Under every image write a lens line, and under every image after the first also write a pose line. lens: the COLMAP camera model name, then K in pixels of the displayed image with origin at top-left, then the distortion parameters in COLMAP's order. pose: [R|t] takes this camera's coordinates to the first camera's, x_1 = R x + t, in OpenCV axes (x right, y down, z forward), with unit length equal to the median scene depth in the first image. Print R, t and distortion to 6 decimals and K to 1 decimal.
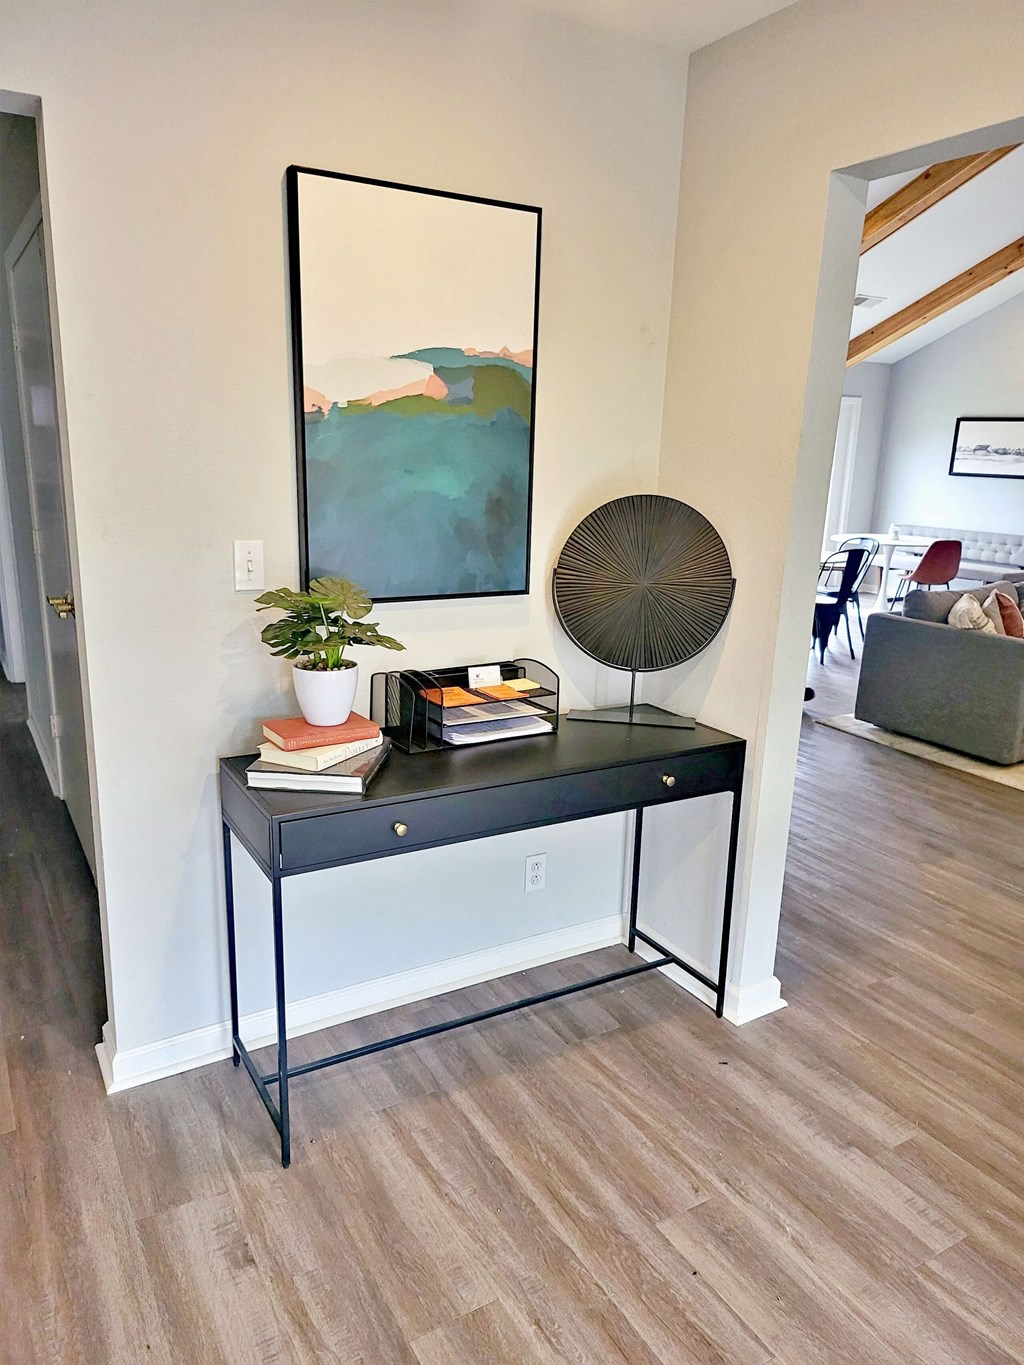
lens RADIAL K [[966.1, 0, 512.0], [0, 966.1, 694.8], [0, 0, 1]] dist [0.045831, -0.021448]
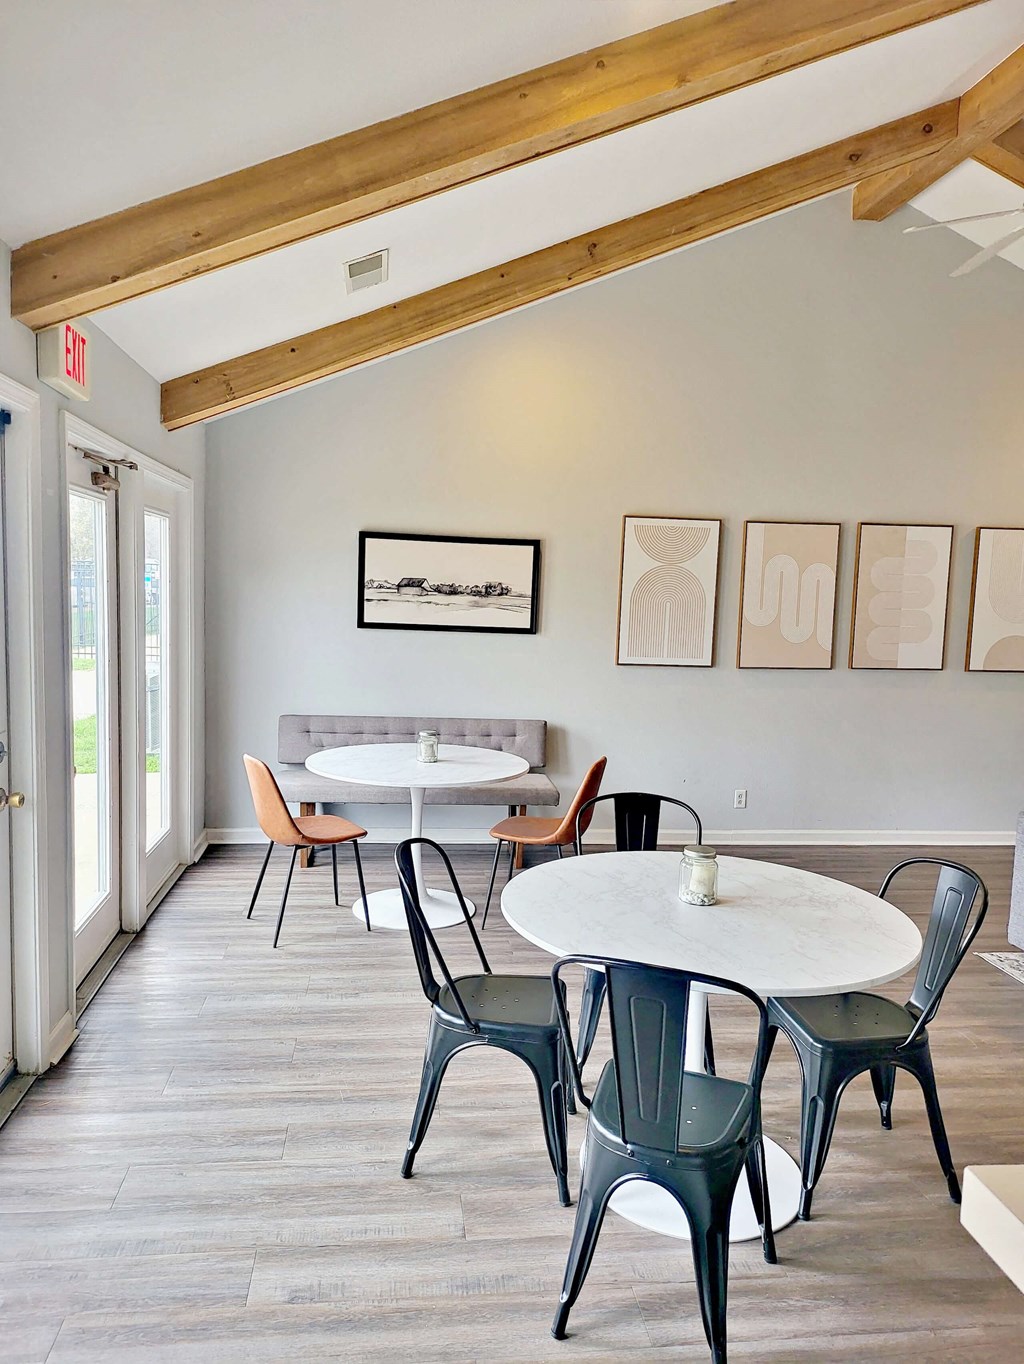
lens RADIAL K [[920.4, 0, 514.1], [0, 920.4, 691.7], [0, 0, 1]] dist [0.001488, -0.006010]
pose [[0.413401, -0.105099, 0.904463, -0.018037], [0.209461, 0.977654, 0.017866, -0.216859], [-0.886130, 0.182064, 0.426177, 0.841980]]
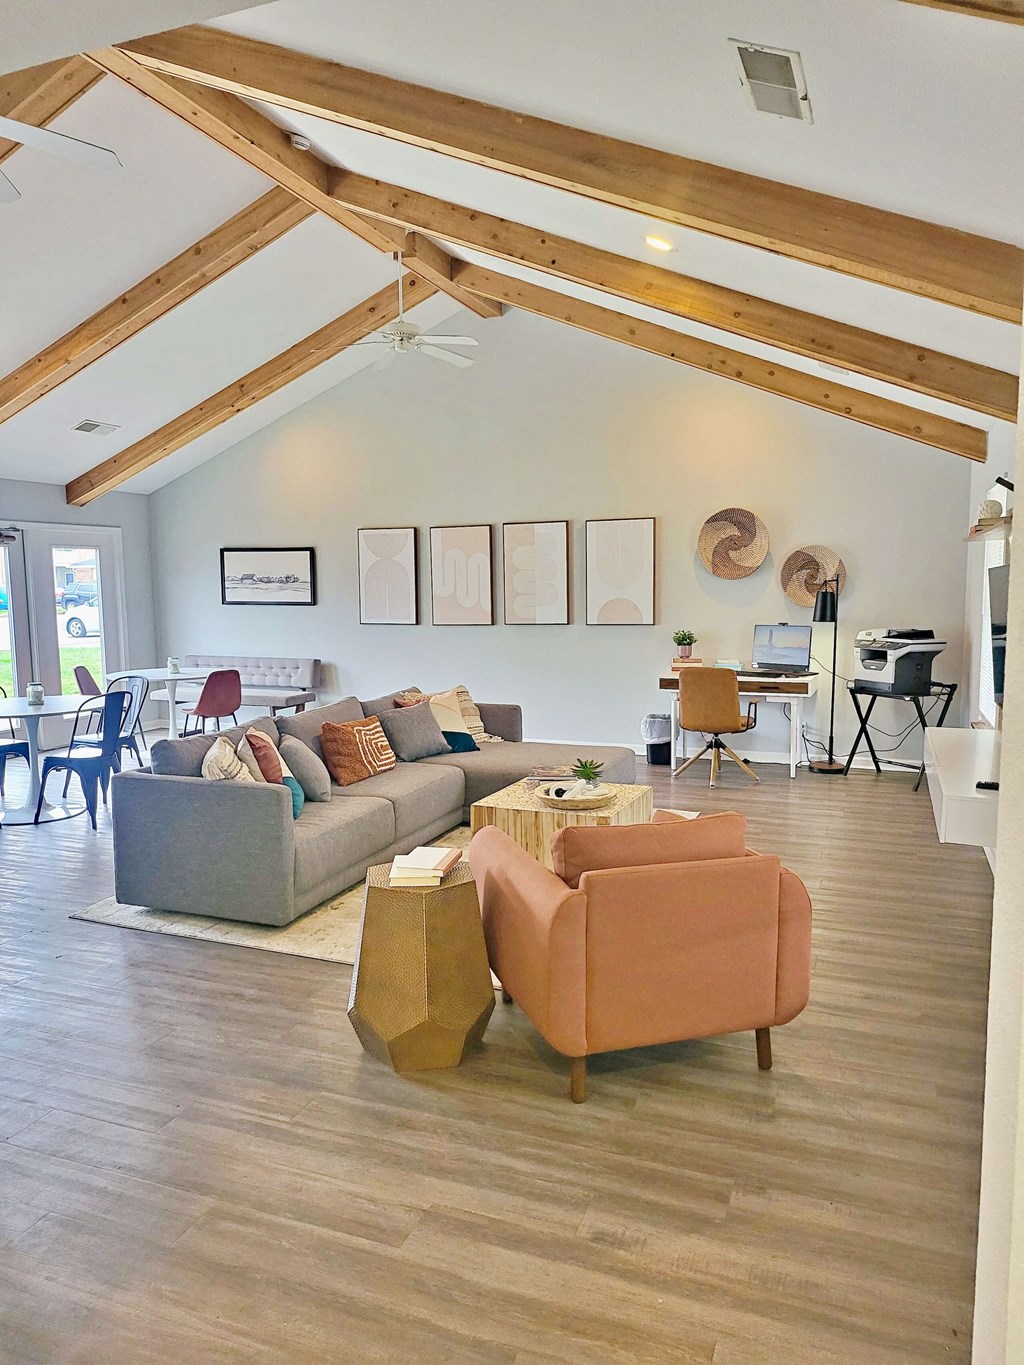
lens RADIAL K [[966.1, 0, 509.8], [0, 966.1, 687.8], [0, 0, 1]] dist [0.045831, -0.021448]
pose [[0.784509, -0.099719, 0.612047, 0.078941], [0.181165, 0.980783, -0.072418, -0.020869], [-0.593064, 0.167694, 0.787498, 0.078025]]
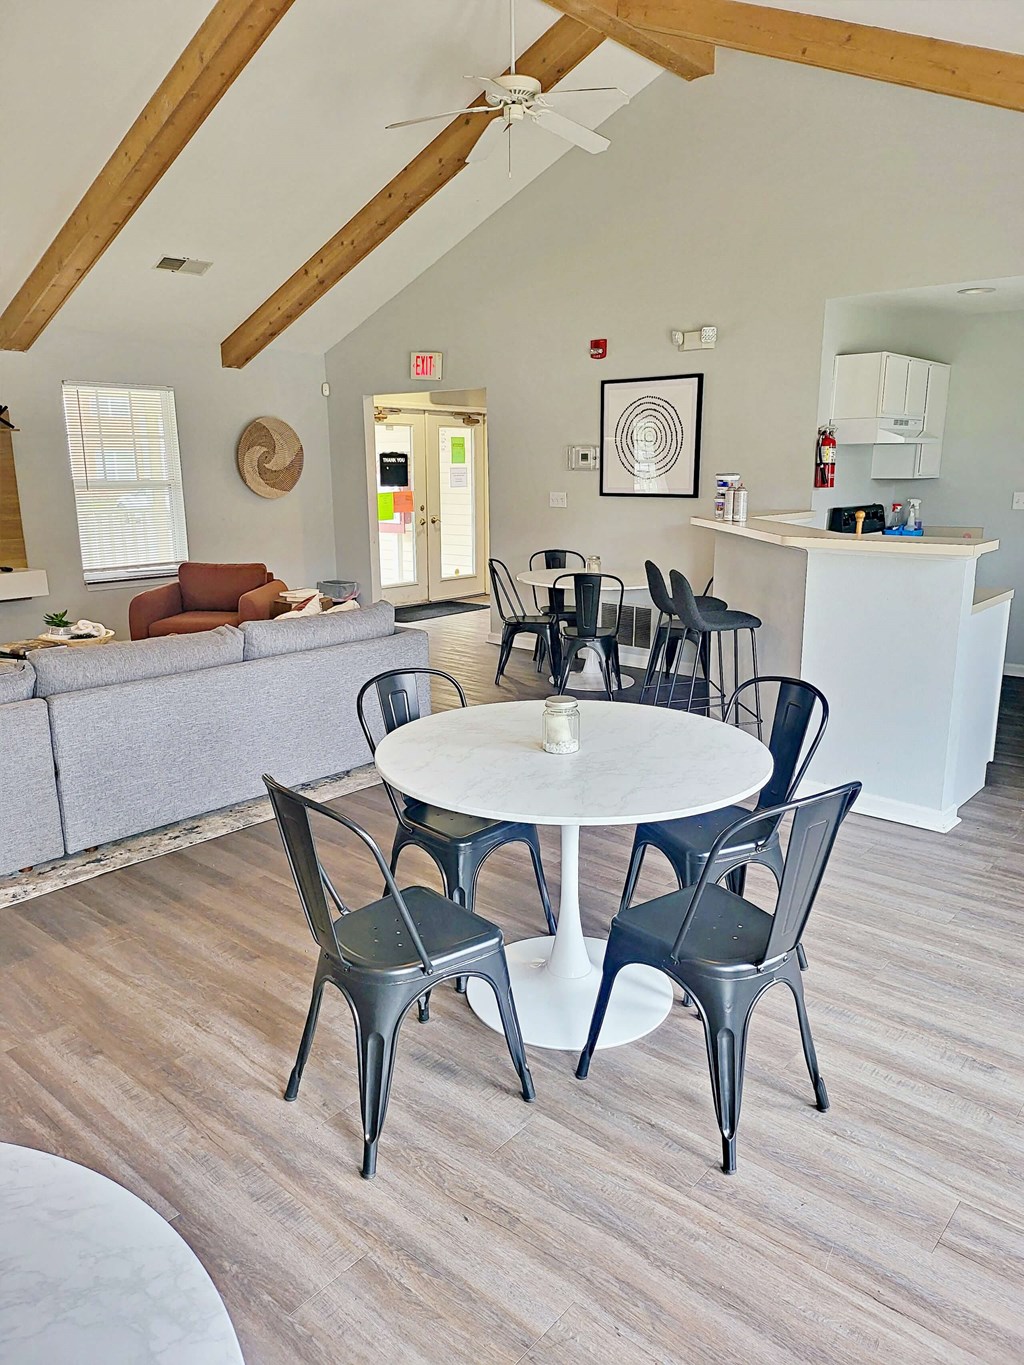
lens RADIAL K [[966.1, 0, 514.4], [0, 966.1, 680.0], [0, 0, 1]] dist [0.045831, -0.021448]
pose [[-0.955741, 0.045403, -0.290685, 6.893639], [-0.094657, 0.888034, 0.449929, -1.546553], [0.278566, 0.457531, -0.844432, 6.770529]]
